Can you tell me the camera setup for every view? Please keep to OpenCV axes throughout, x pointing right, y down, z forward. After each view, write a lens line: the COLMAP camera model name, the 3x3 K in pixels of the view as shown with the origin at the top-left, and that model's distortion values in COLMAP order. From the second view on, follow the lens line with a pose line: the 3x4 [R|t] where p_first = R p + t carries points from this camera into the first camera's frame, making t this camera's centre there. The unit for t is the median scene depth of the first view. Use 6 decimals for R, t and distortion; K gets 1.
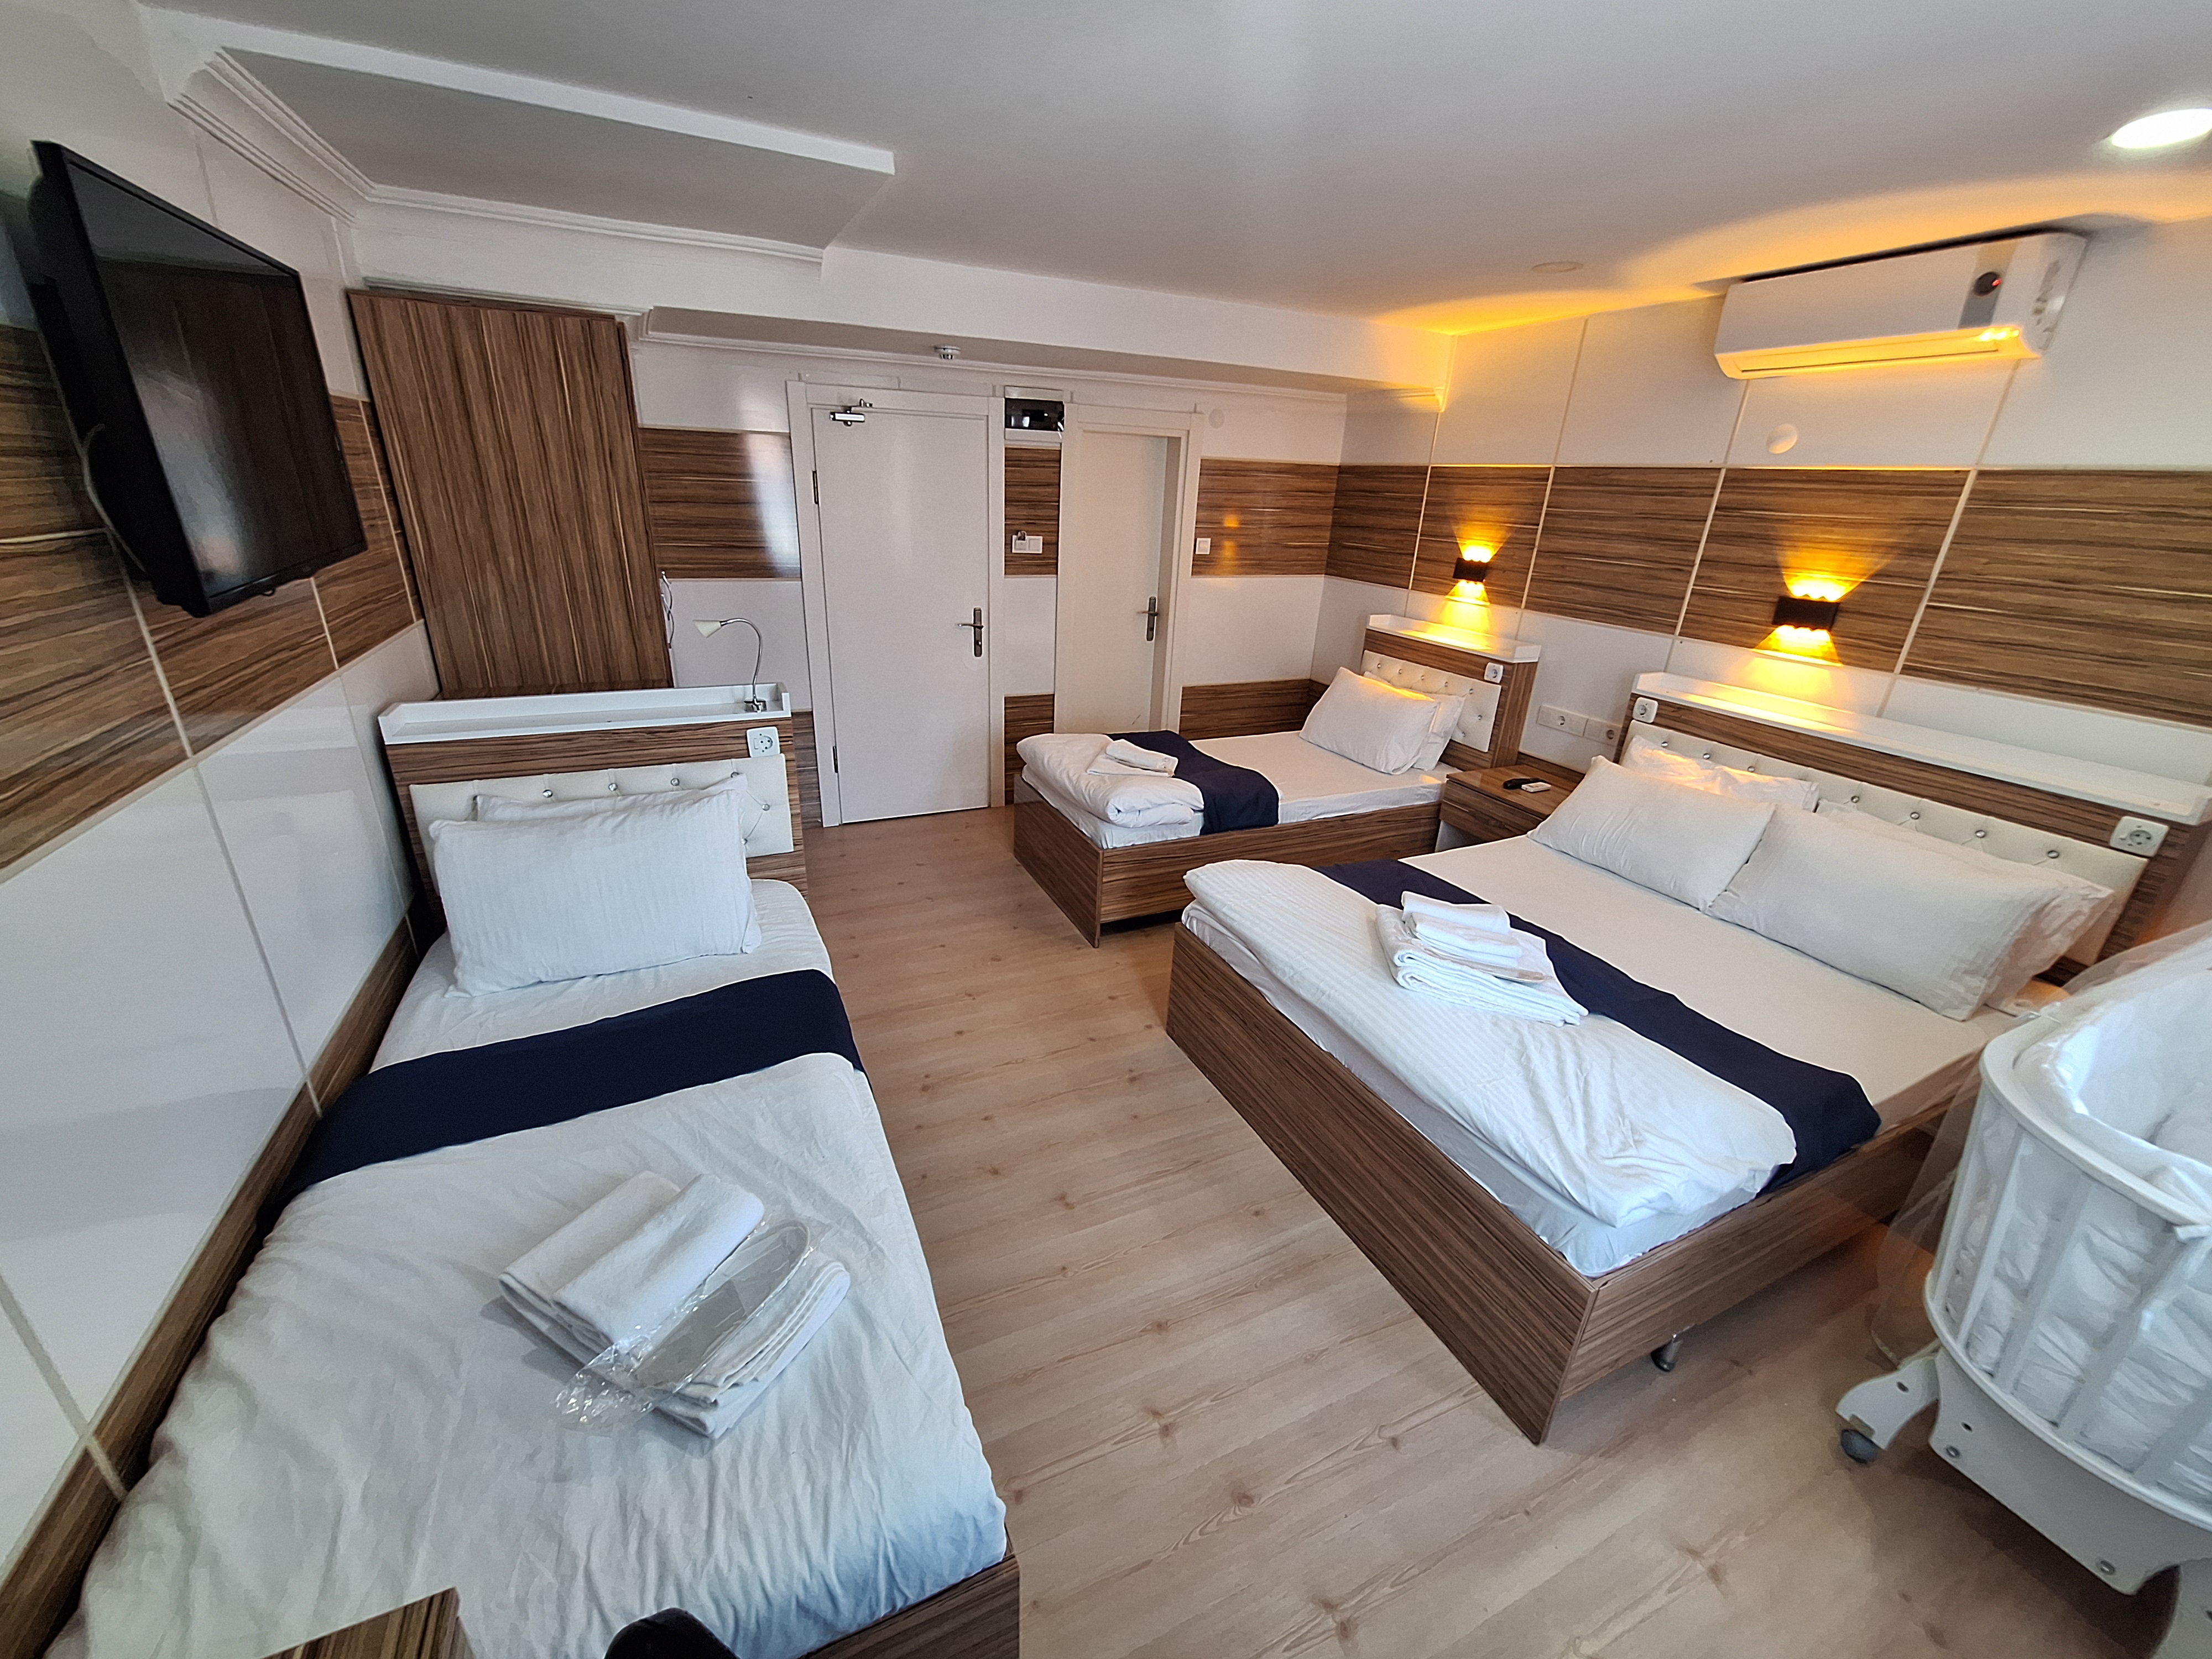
lens RADIAL K [[866.5, 0, 1094.4], [0, 866.5, 826.3], [0, 0, 1]] dist [-0.008797, 0.001872]
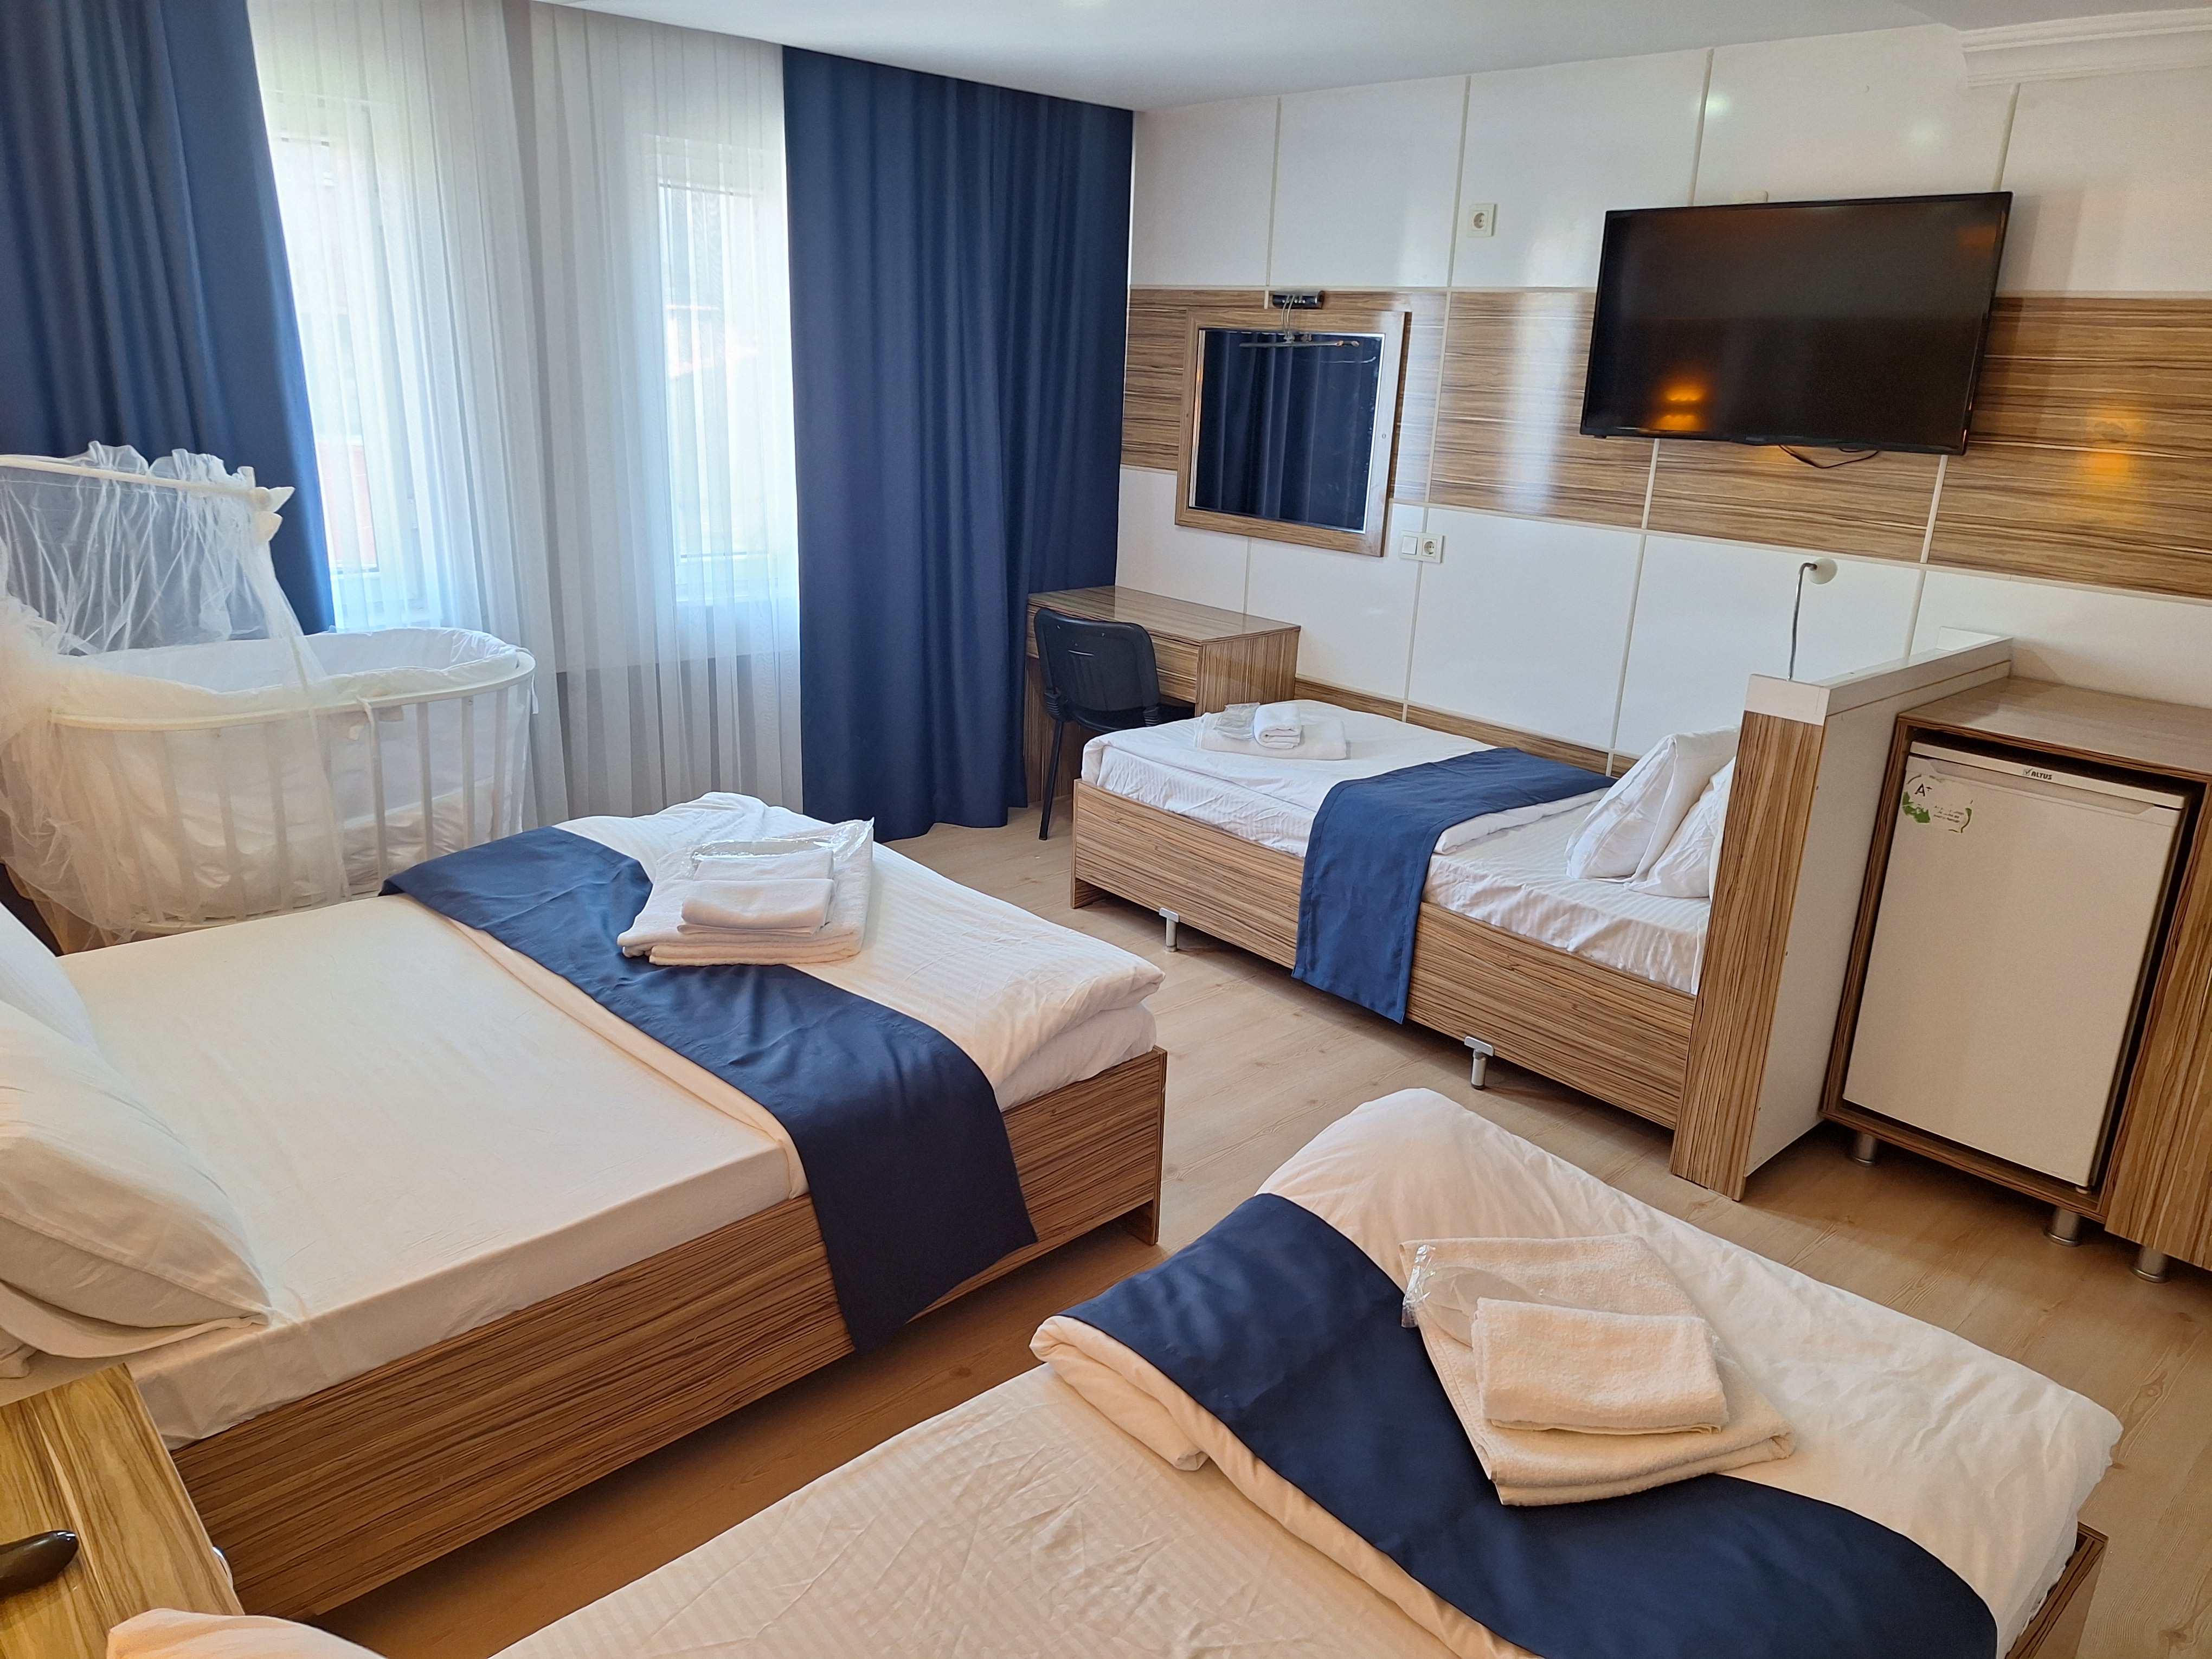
lens RADIAL K [[1519.0, 0, 1115.9], [0, 1519.0, 810.3], [0, 0, 1]] dist [0.107947, -0.132238]
pose [[-0.946317, 0.024220, -0.322332, 0.463479], [-0.184355, 0.778663, 0.599748, -0.647845], [0.265514, 0.626975, -0.732396, 1.673342]]
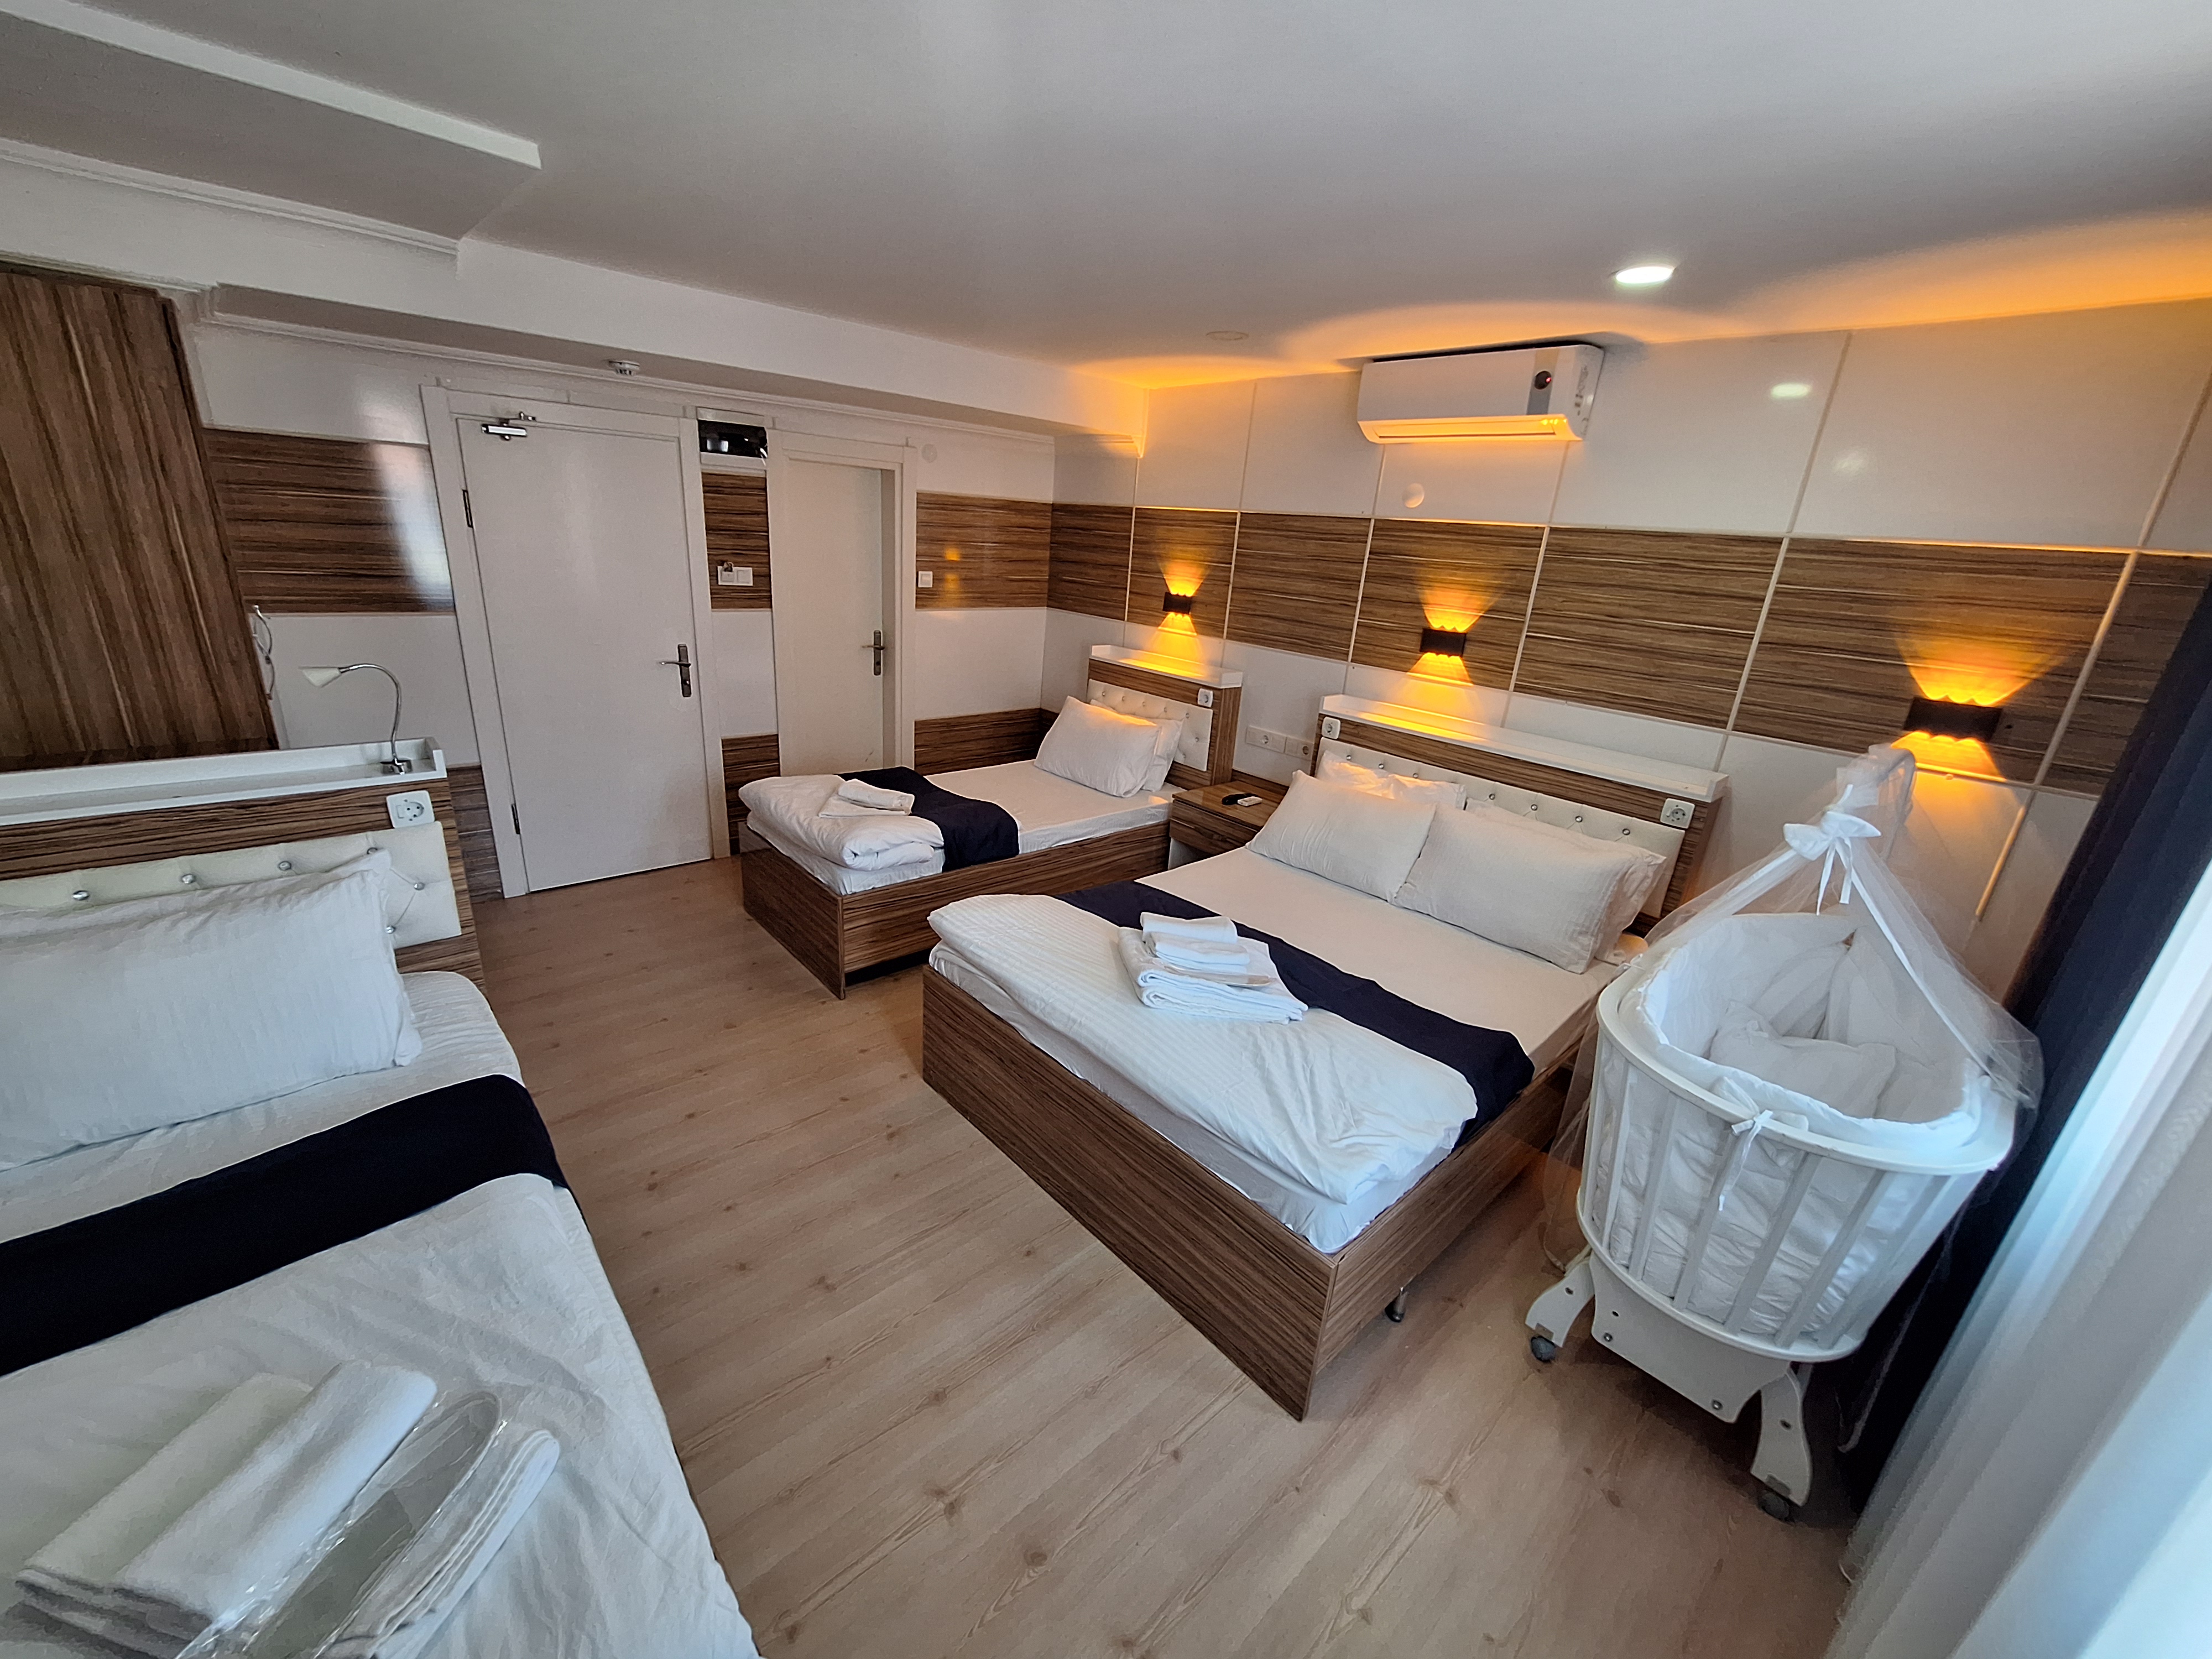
lens RADIAL K [[866.5, 0, 1094.4], [0, 866.5, 826.3], [0, 0, 1]] dist [-0.008797, 0.001872]
pose [[0.955115, -0.070991, 0.287603, 0.008518], [0.080064, 0.996591, -0.019893, -0.010362], [-0.285211, 0.042027, 0.957543, 0.010002]]
